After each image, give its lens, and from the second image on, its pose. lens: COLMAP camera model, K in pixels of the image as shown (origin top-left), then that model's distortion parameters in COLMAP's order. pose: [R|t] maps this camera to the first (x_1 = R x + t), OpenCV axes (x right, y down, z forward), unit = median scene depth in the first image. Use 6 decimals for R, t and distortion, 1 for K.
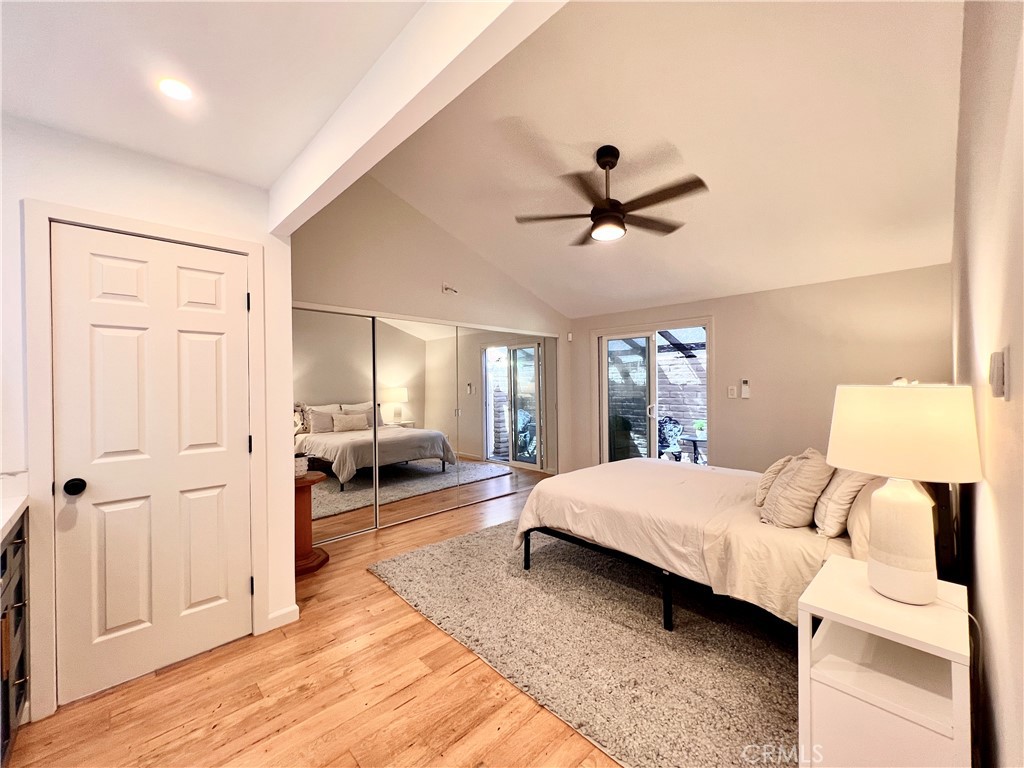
lens RADIAL K [[410.2, 0, 513.5], [0, 410.2, 380.0], [0, 0, 1]] dist [-0.005475, 0.001486]
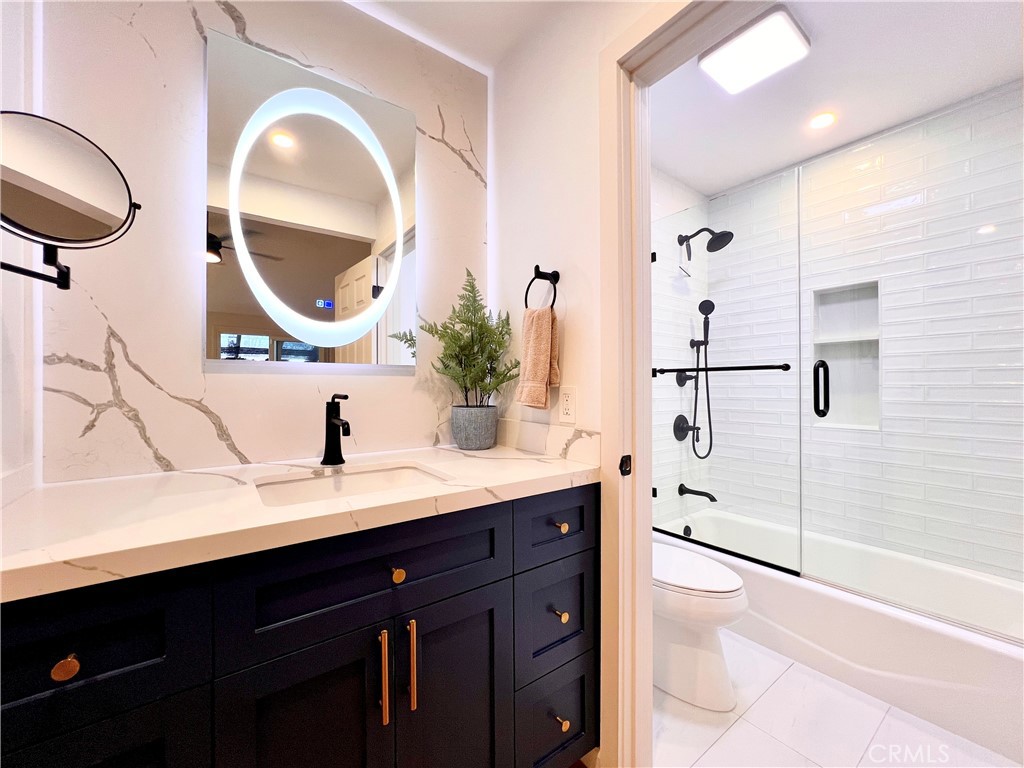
lens RADIAL K [[410.2, 0, 510.9], [0, 410.2, 385.4], [0, 0, 1]] dist [-0.005475, 0.001486]
pose [[-0.126059, 0.001440, -0.992022, -0.396847], [-0.008434, 0.999961, 0.002523, 0.121940], [0.991987, 0.008685, -0.126042, 0.812339]]
